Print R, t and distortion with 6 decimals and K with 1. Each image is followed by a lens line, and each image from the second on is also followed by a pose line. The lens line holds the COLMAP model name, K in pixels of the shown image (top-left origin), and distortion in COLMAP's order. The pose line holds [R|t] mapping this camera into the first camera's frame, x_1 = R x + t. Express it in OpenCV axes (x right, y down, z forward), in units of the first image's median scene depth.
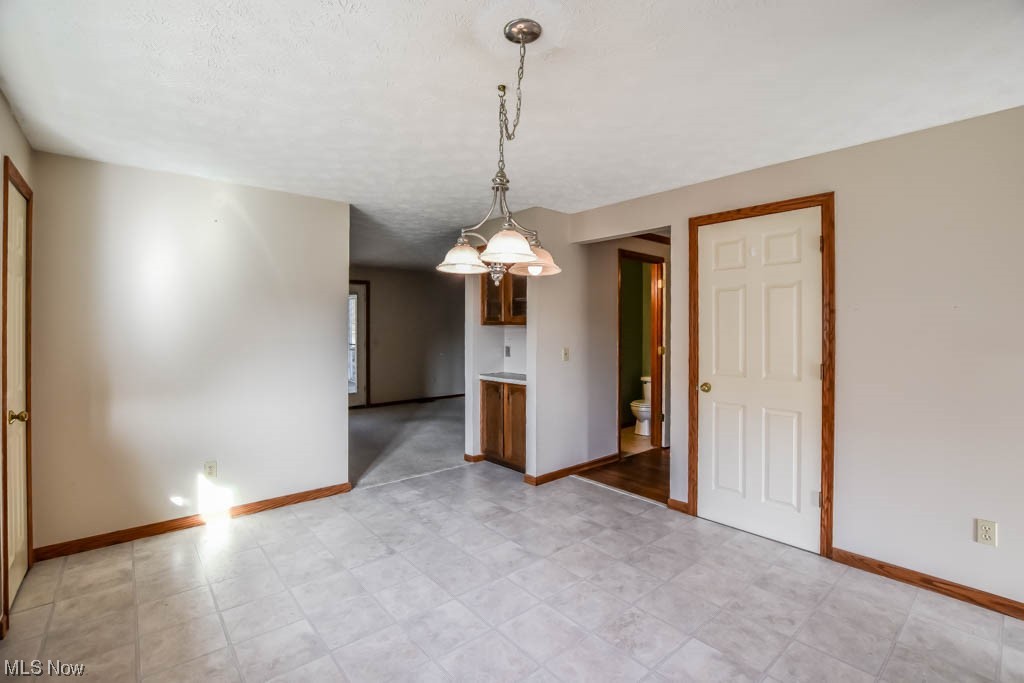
lens RADIAL K [[467.0, 0, 514.3], [0, 467.0, 333.7], [0, 0, 1]] dist [-0.014570, 0.000275]
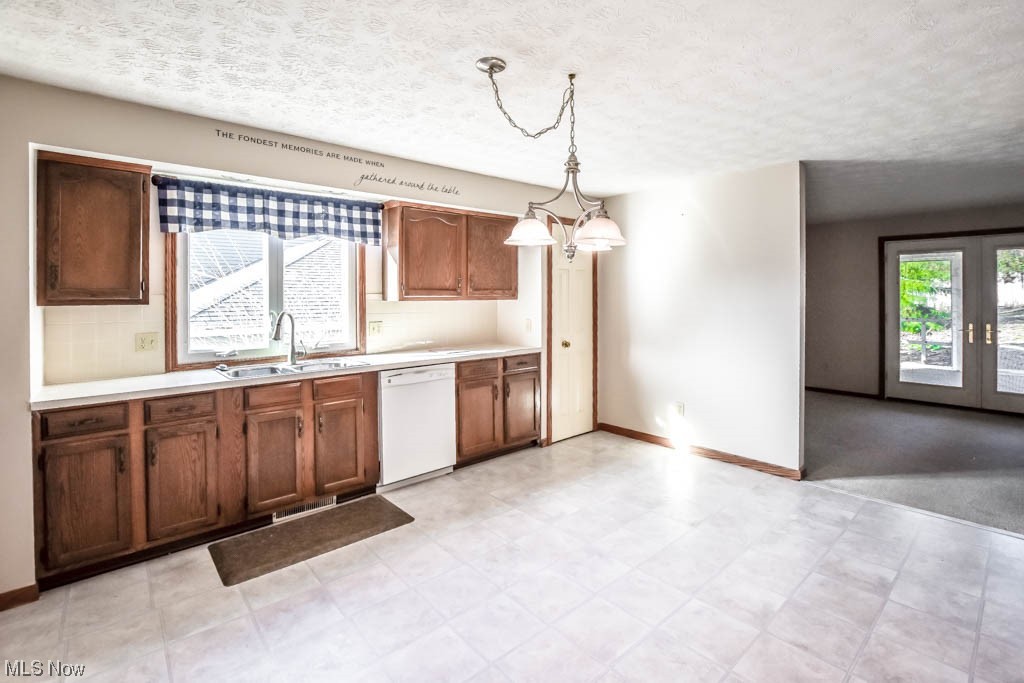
lens RADIAL K [[467.0, 0, 508.1], [0, 467.0, 298.2], [0, 0, 1]] dist [-0.014570, 0.000275]
pose [[0.006669, 0.002260, -0.999975, 0.652381], [-0.006932, 0.999974, 0.002214, -0.013341], [0.999954, 0.006917, 0.006684, 0.530162]]
